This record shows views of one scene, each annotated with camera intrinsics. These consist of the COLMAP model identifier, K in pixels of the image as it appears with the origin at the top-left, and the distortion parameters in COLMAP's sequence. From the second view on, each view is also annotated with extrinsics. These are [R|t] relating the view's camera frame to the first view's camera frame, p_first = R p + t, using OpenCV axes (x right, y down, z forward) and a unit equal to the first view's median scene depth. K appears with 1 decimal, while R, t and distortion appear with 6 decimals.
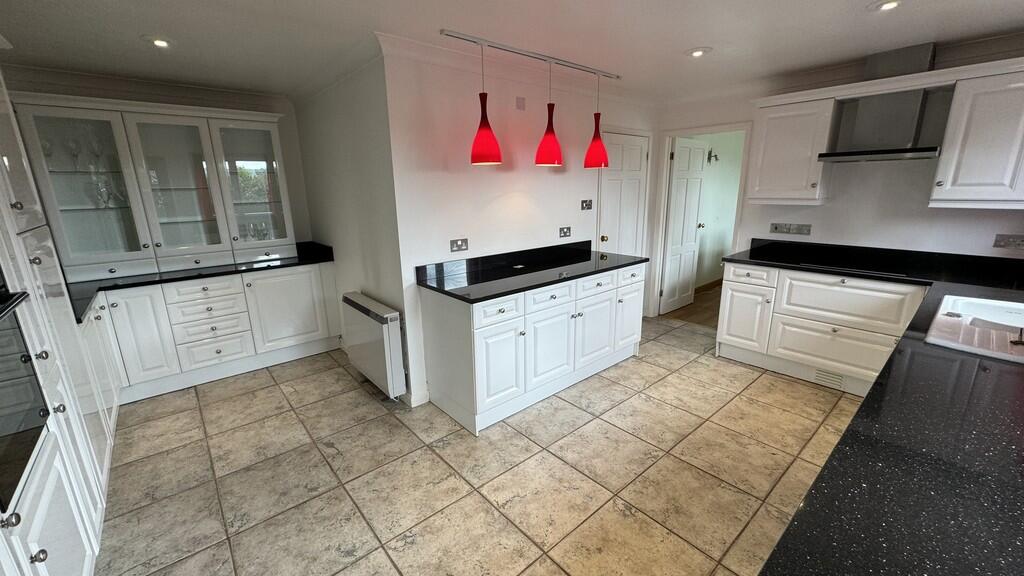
lens RADIAL K [[405.6, 0, 511.6], [0, 405.6, 289.6], [0, 0, 1]] dist [0.001412, 0.000065]
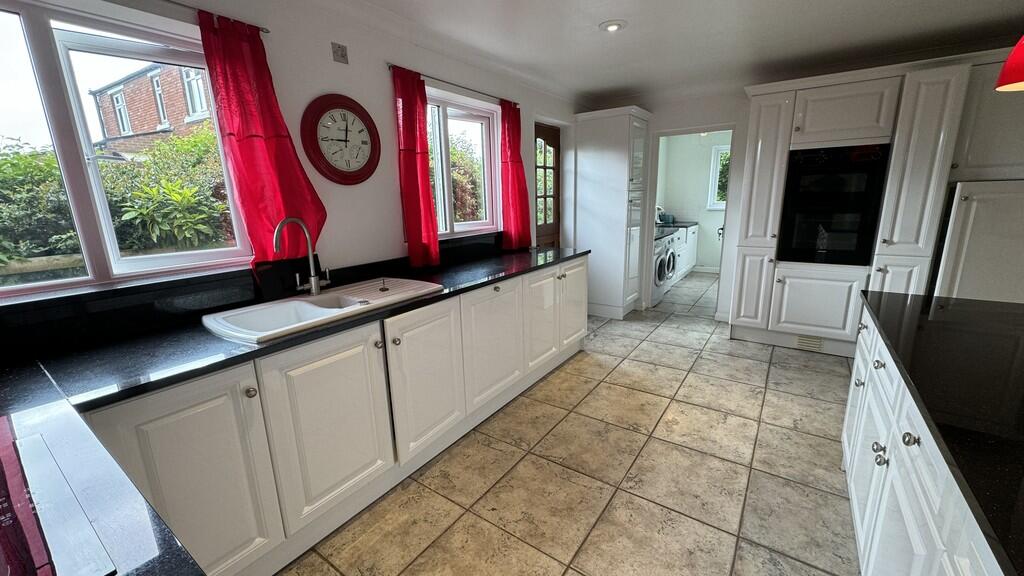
lens RADIAL K [[405.6, 0, 511.4], [0, 405.6, 287.5], [0, 0, 1]] dist [0.001412, 0.000065]
pose [[-0.968554, 0.098747, -0.228369, 0.809371], [-0.015934, 0.891366, 0.453004, -0.358202], [0.248293, 0.442398, -0.861763, 1.613740]]
